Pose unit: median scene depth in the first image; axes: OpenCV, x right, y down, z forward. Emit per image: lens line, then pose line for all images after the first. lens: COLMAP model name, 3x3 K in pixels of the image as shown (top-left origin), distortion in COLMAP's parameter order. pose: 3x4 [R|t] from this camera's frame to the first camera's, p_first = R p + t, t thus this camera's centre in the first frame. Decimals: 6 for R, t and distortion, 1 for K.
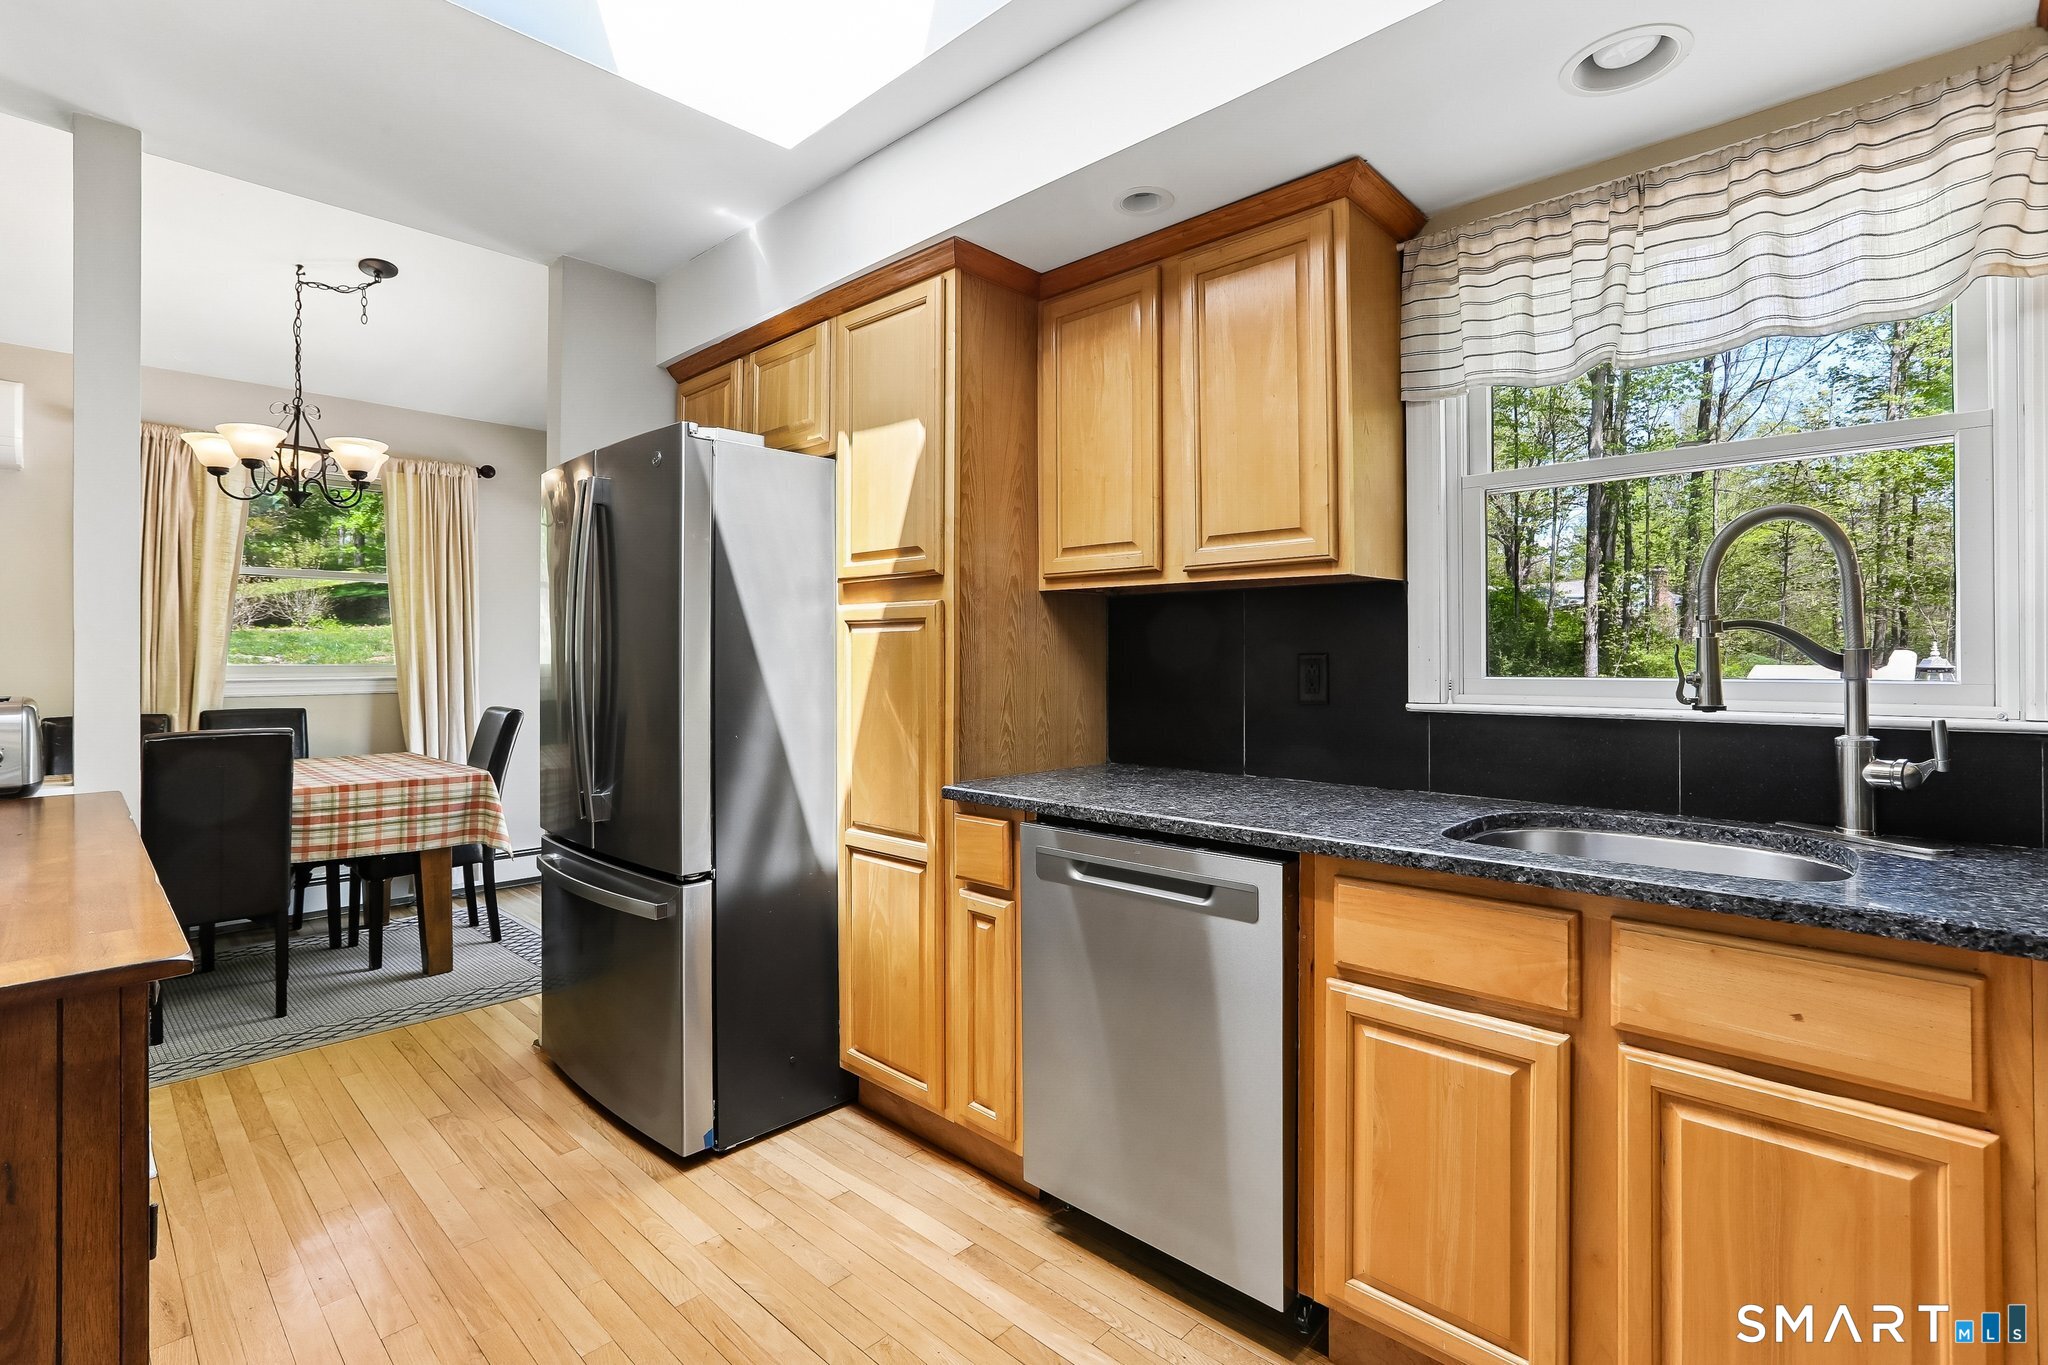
lens RADIAL K [[954.2, 0, 1024.1], [0, 954.2, 651.7], [0, 0, 1]] dist [-0.042097, 0.023006]
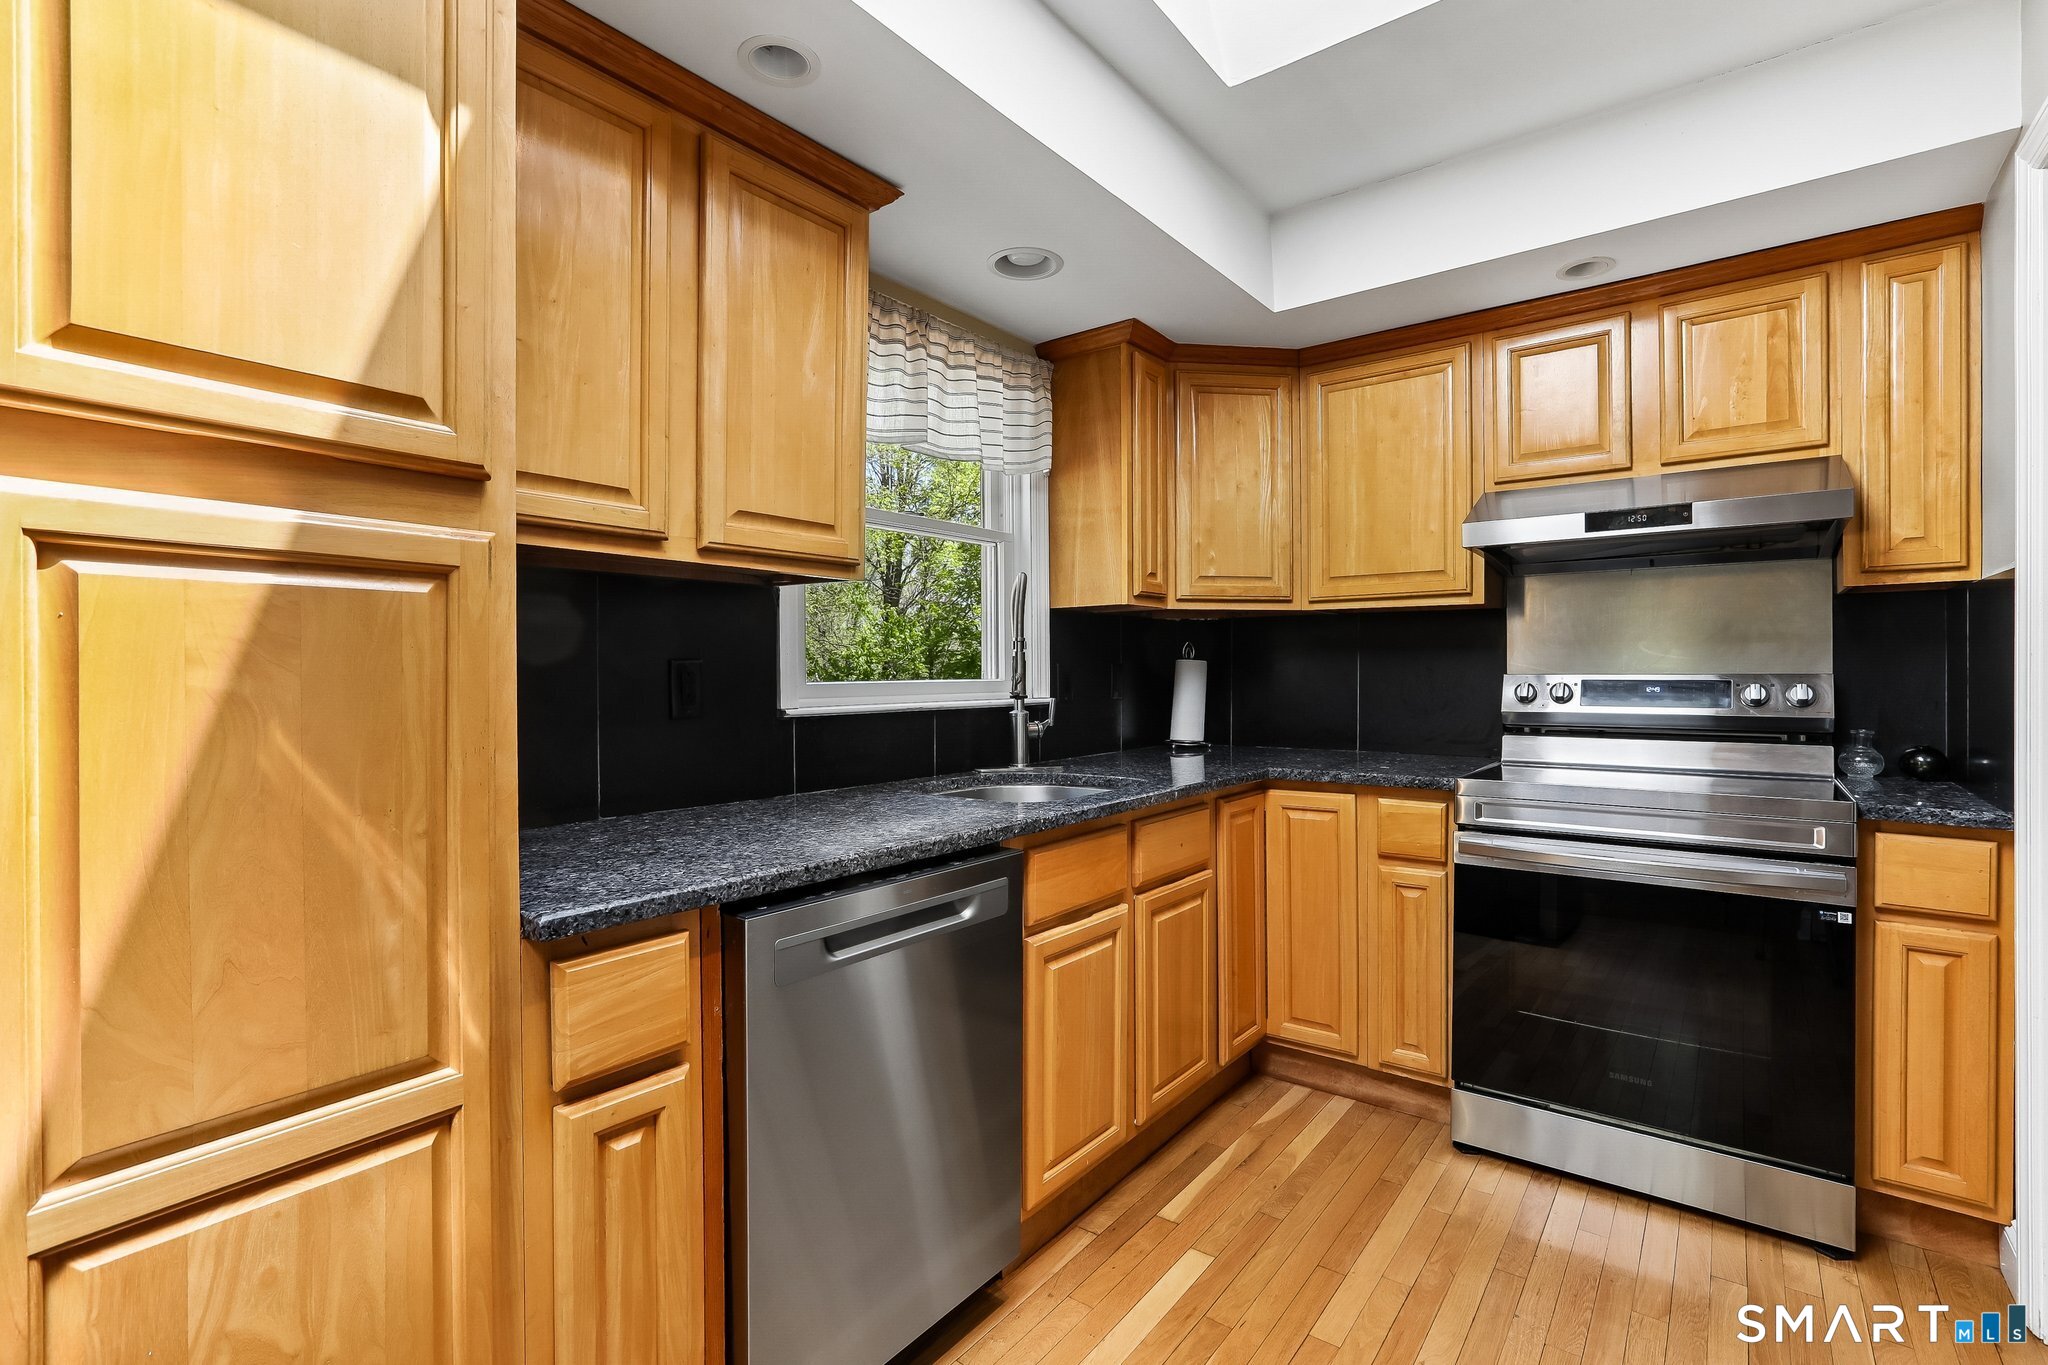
lens RADIAL K [[939.8, 0, 1019.8], [0, 939.8, 676.9], [0, 0, 1]] dist [-0.042112, 0.021558]
pose [[-0.098411, -0.005606, 0.995130, -0.697492], [-0.006324, 0.999967, 0.005008, 0.015825], [-0.995126, -0.005801, -0.098443, 0.961104]]
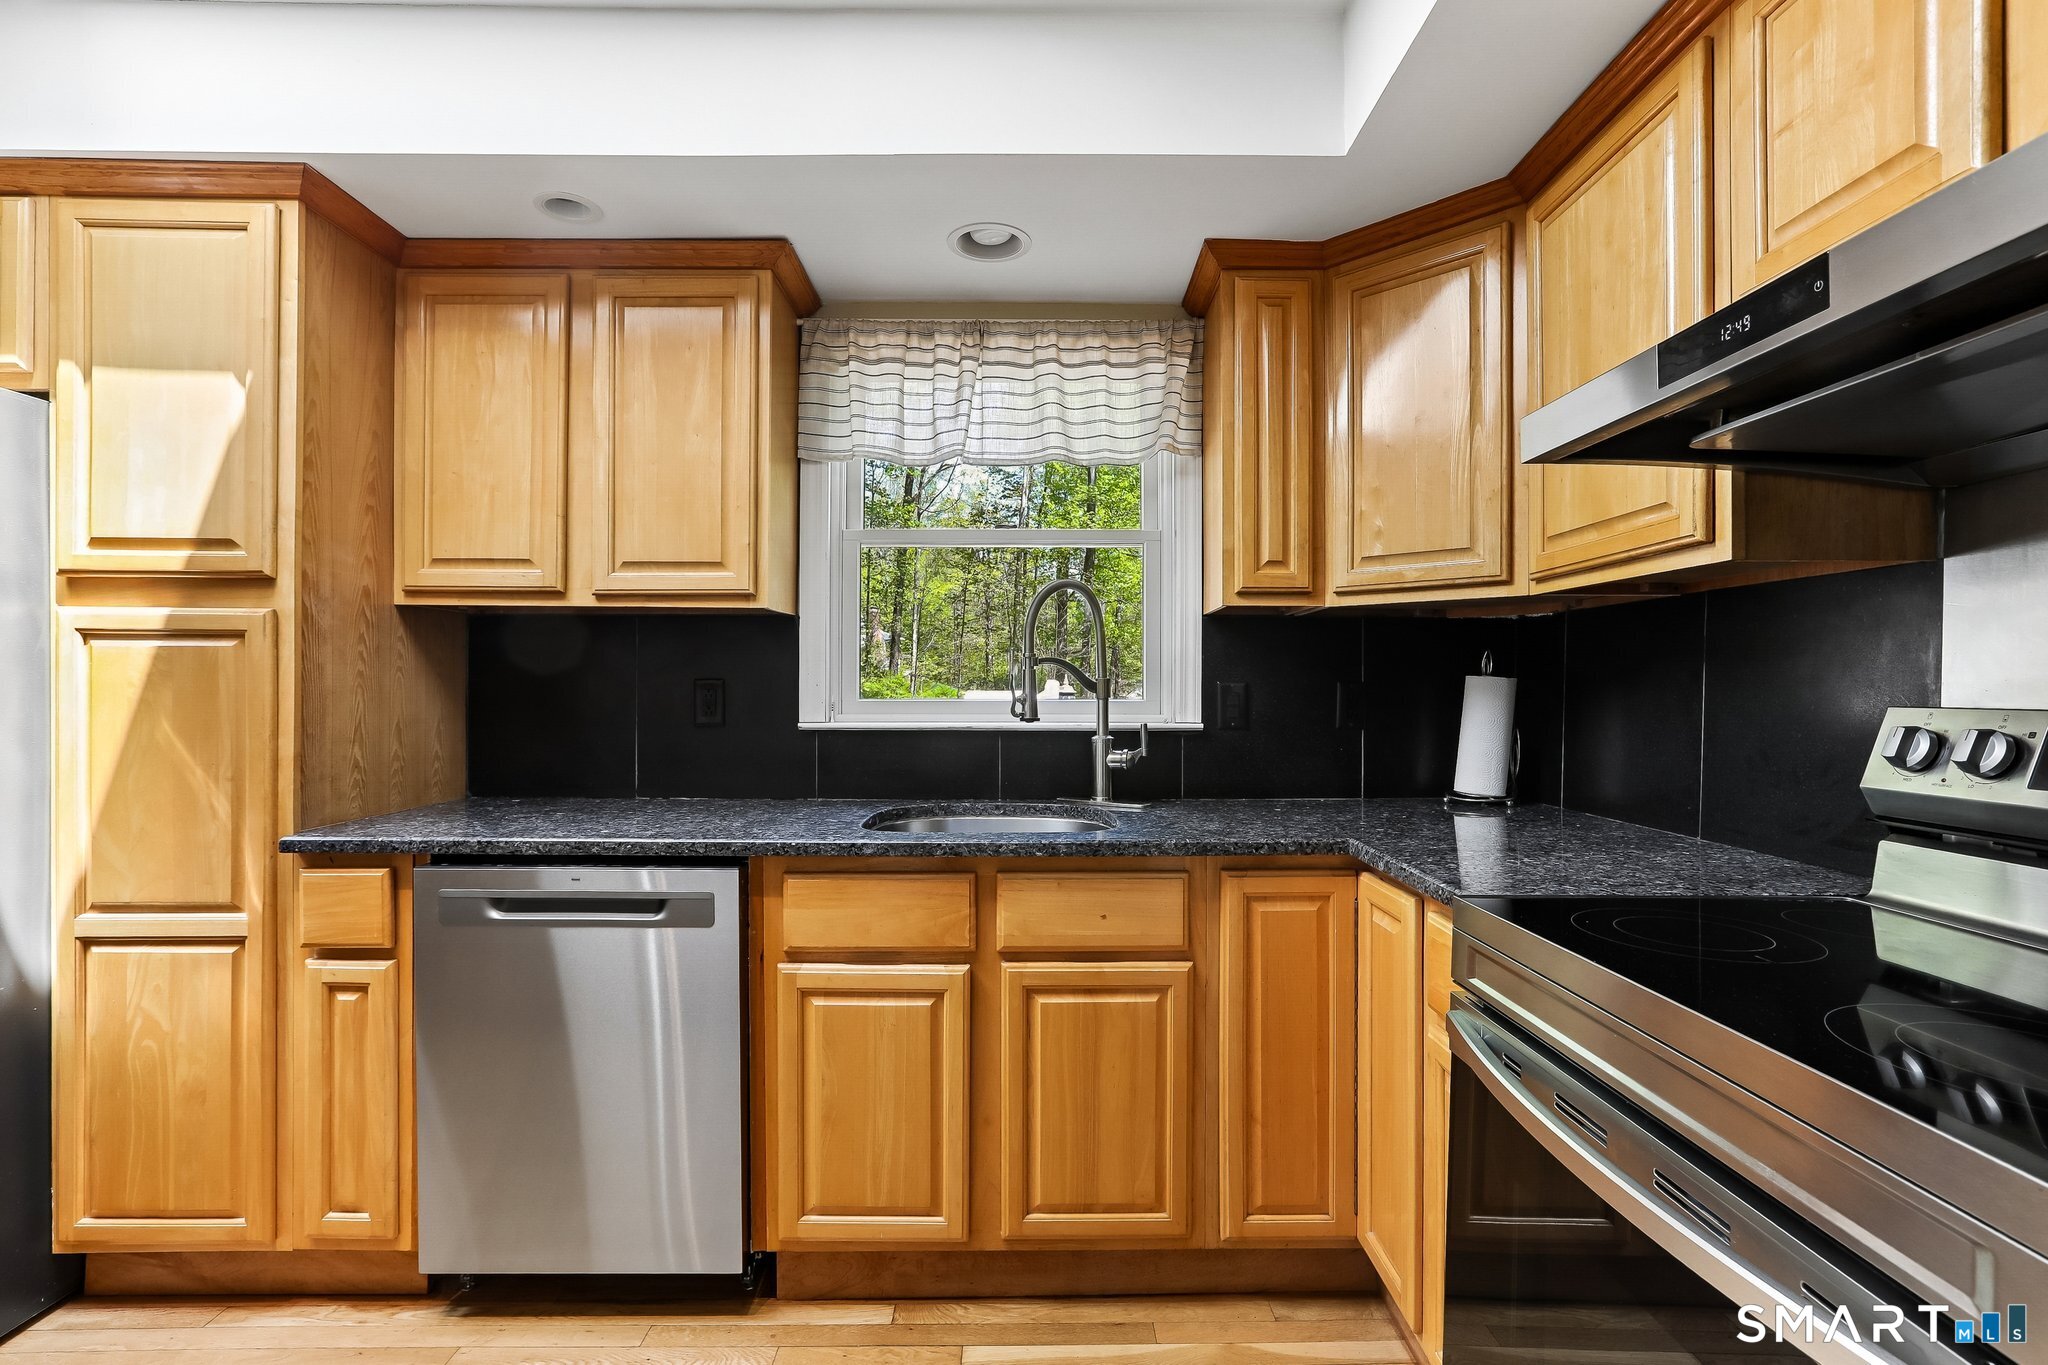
lens RADIAL K [[943.3, 0, 1042.6], [0, 943.3, 689.0], [0, 0, 1]] dist [-0.041711, 0.021958]
pose [[0.717435, 0.000443, 0.696625, -0.202056], [-0.008917, 0.999924, 0.008547, 0.001502], [-0.696568, -0.012343, 0.717384, -0.023310]]
